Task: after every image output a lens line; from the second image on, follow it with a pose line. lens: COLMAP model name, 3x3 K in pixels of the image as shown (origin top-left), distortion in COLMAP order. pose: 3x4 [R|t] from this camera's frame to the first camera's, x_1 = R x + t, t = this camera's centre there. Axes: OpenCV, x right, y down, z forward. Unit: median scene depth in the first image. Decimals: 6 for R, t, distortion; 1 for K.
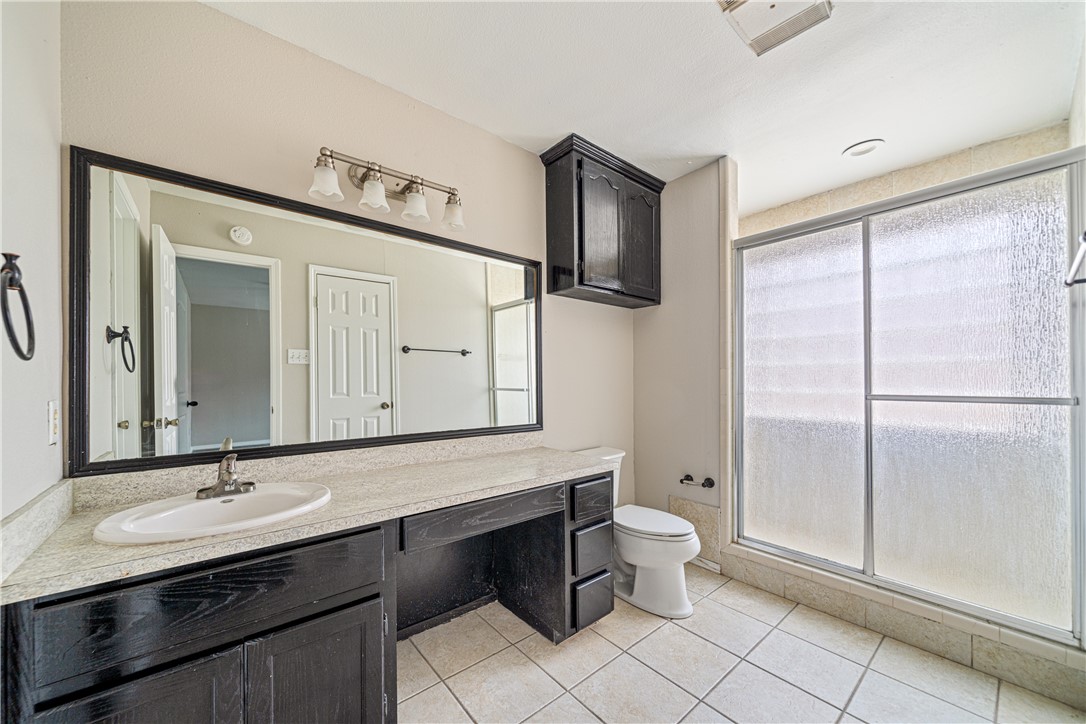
lens RADIAL K [[396.3, 0, 523.0], [0, 396.3, 377.9], [0, 0, 1]] dist [0.000544, -0.000313]
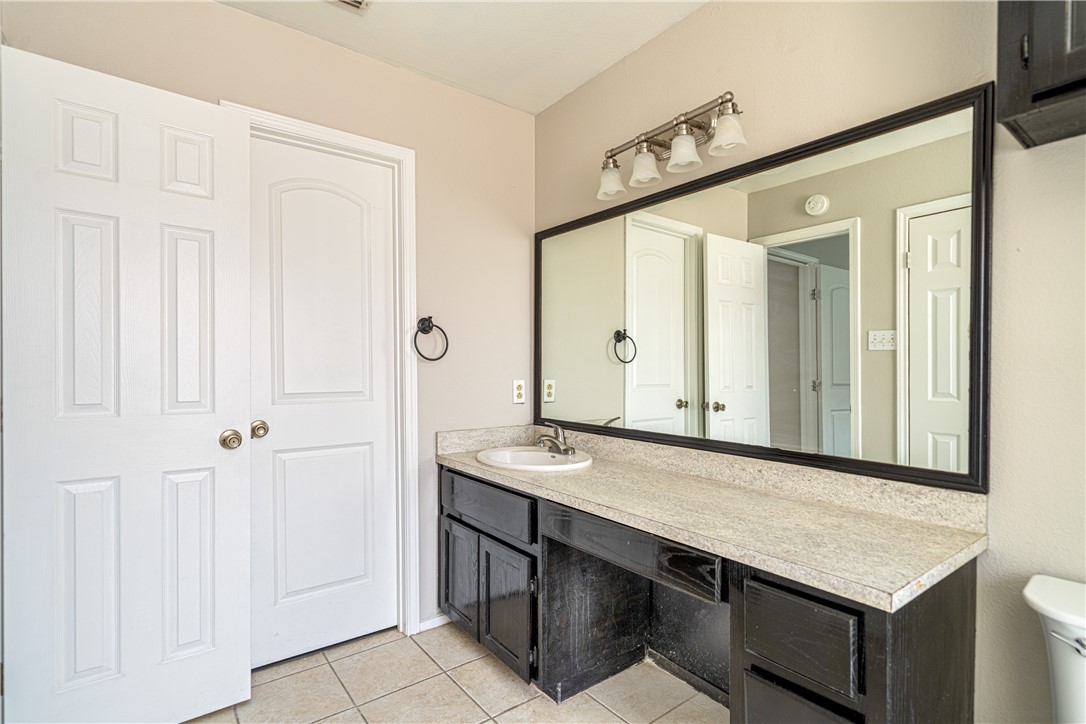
lens RADIAL K [[522.3, 0, 542.9], [0, 522.3, 368.9], [0, 0, 1]] dist [0.002487, -0.000018]
pose [[-0.017167, -0.002293, -0.999850, 0.596299], [-0.005812, 0.999981, -0.002193, 0.007381], [0.999836, 0.005774, -0.017180, 0.562090]]
